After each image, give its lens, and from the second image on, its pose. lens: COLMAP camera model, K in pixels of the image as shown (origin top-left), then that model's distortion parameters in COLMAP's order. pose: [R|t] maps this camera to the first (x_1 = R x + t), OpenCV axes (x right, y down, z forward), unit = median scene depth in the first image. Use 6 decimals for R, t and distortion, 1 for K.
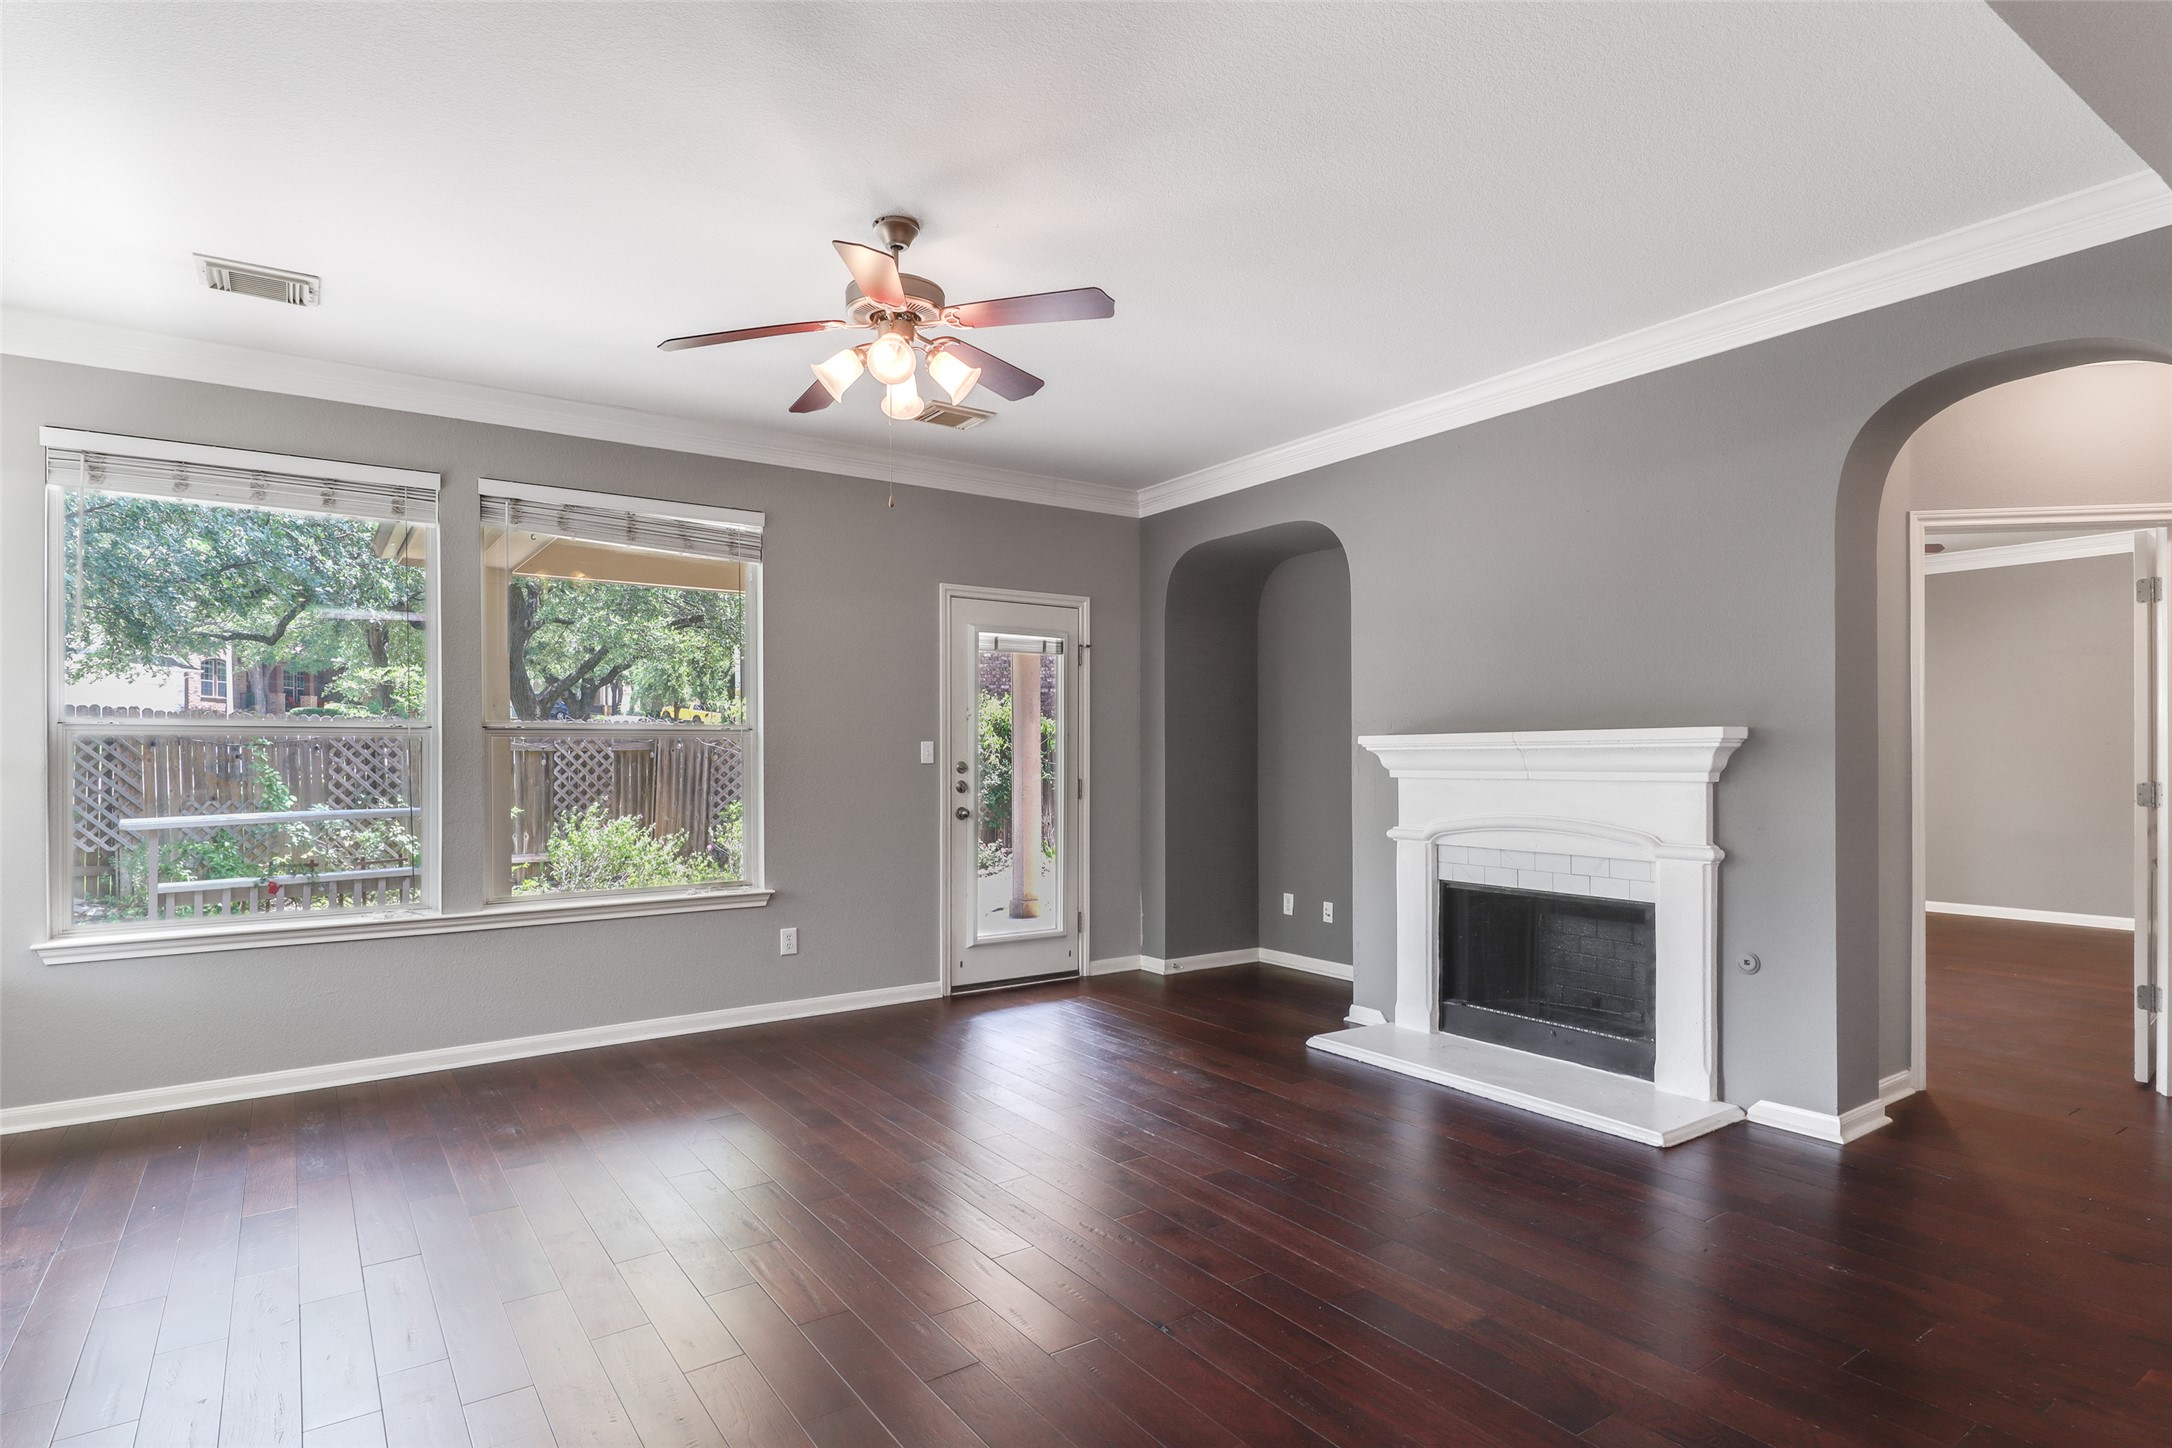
lens RADIAL K [[1107.1, 0, 1086.3], [0, 1107.1, 745.0], [0, 0, 1]] dist [0.001262, 0.000392]
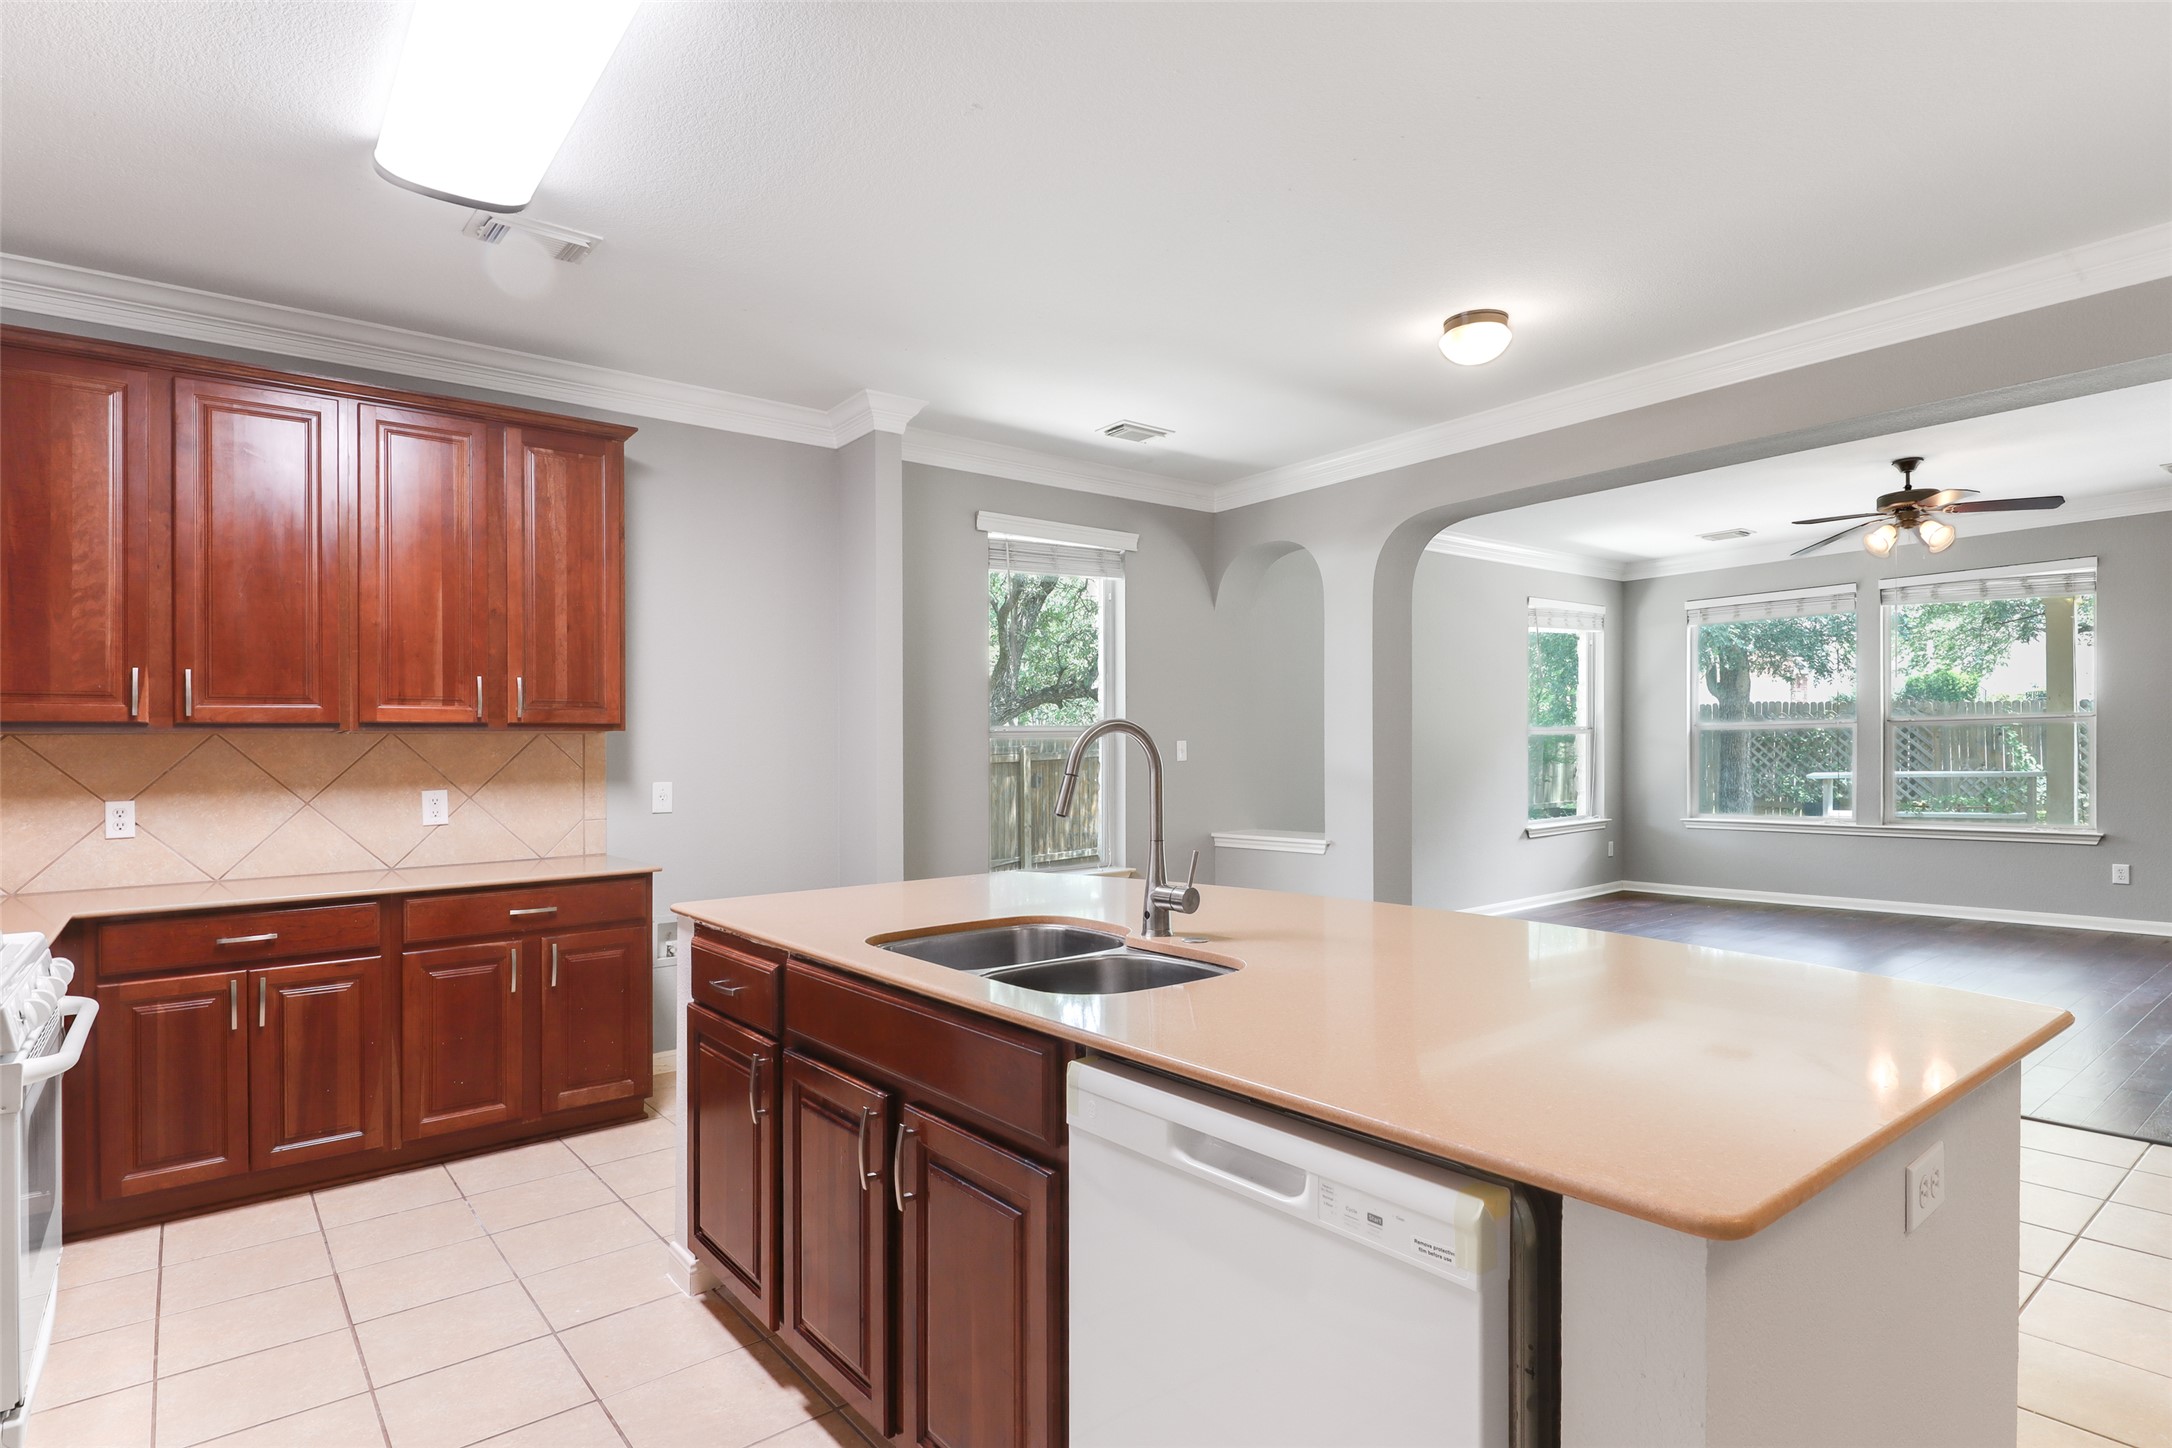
lens RADIAL K [[1107.1, 0, 1086.4], [0, 1107.1, 740.7], [0, 0, 1]] dist [0.001262, 0.000392]
pose [[0.087805, -0.009660, -0.996091, 0.974705], [0.020206, 0.999765, -0.007915, 0.001798], [0.995933, -0.019432, 0.087979, -0.367860]]
